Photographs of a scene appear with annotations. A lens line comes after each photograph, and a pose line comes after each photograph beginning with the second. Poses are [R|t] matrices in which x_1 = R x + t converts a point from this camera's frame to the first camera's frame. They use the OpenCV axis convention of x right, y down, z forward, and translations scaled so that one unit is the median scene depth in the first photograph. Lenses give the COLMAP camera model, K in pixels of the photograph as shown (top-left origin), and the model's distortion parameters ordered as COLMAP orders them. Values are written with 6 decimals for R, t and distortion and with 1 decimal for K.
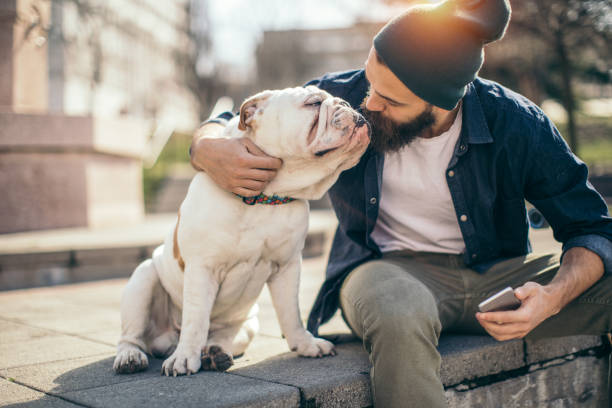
lens RADIAL K [[962.9, 0, 306.0], [0, 962.9, 204.0], [0, 0, 1]] dist [-0.045004, -0.042465]
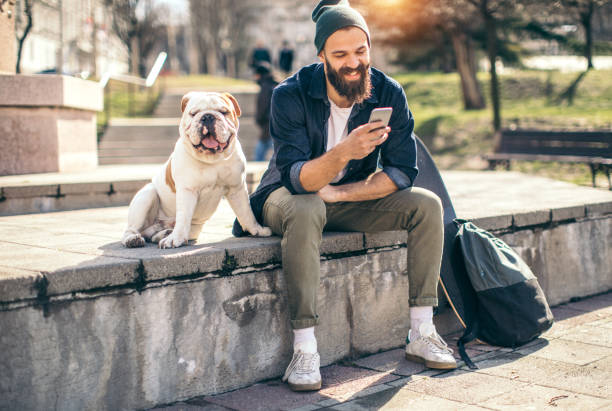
lens RADIAL K [[1163.1, 0, 306.0], [0, 1163.1, 205.5], [0, 0, 1]] dist [-0.251194, -0.081887]
pose [[0.998740, 0.008390, 0.049475, 0.027787], [-0.010447, 0.999085, 0.041468, 0.011243], [-0.049082, -0.041933, 0.997914, -0.949165]]
